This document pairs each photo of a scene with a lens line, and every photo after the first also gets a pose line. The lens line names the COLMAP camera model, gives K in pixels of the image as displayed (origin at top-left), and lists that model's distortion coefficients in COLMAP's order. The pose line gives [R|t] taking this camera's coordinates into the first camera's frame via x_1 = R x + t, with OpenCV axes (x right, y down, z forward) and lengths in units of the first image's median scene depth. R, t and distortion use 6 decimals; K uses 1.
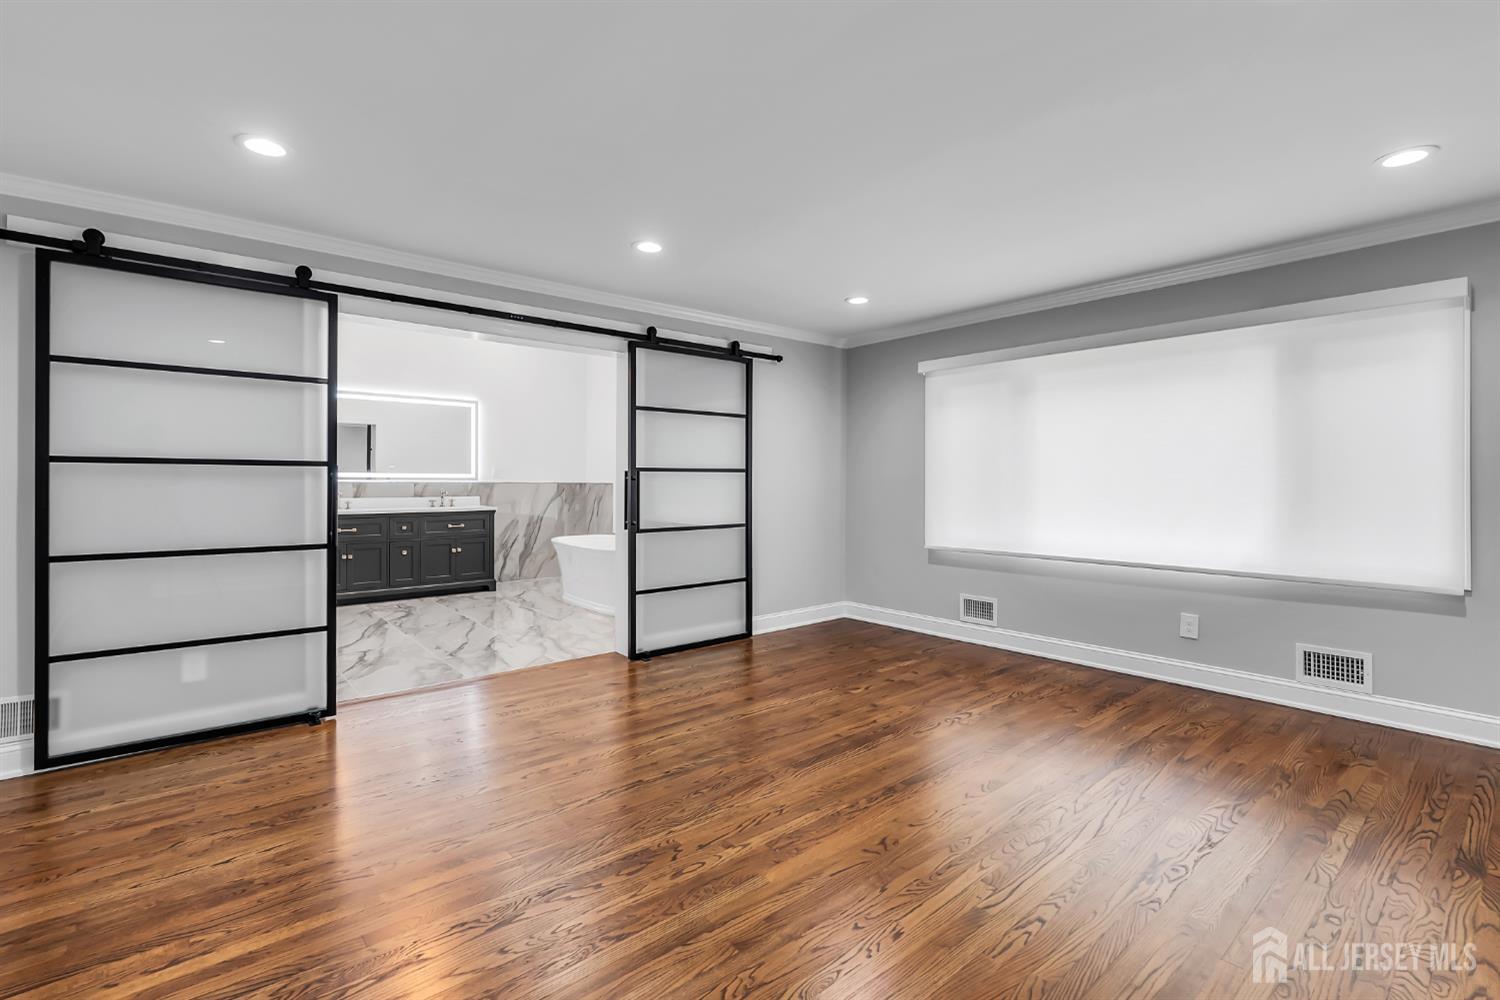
lens RADIAL K [[685.9, 0, 745.2], [0, 685.9, 470.3], [0, 0, 1]] dist [-0.007316, 0.000841]
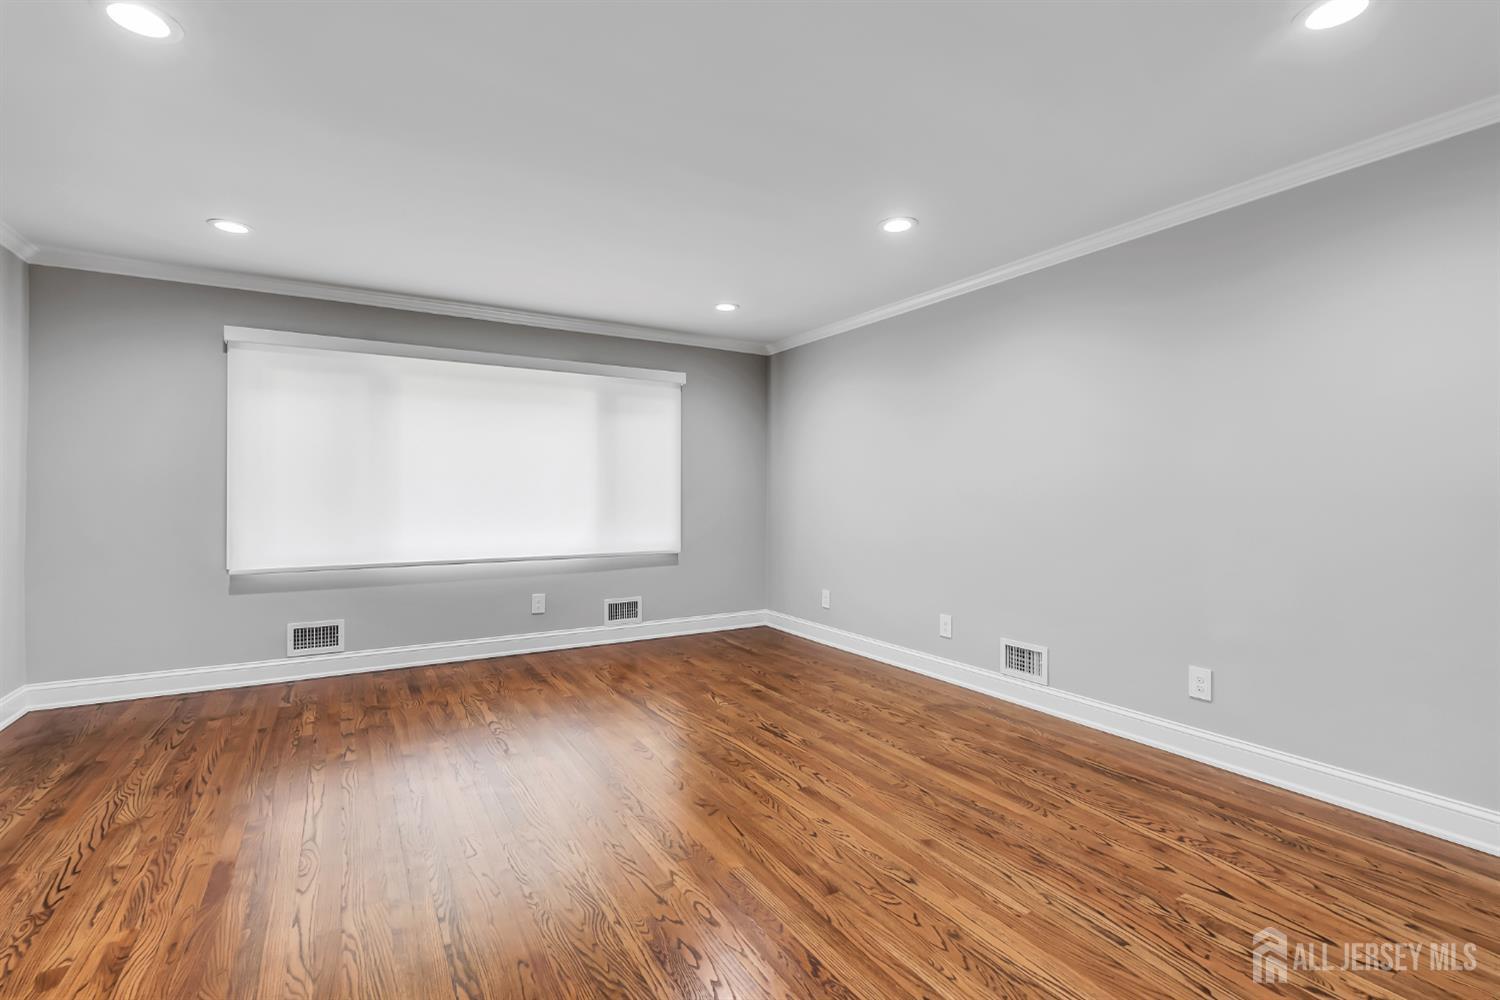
lens RADIAL K [[685.9, 0, 744.4], [0, 685.9, 486.0], [0, 0, 1]] dist [-0.007316, 0.000841]
pose [[0.150192, 0.007017, 0.988632, -0.588561], [-0.020416, 0.999784, -0.003994, 0.011980], [-0.988446, -0.019584, 0.150303, 0.496344]]
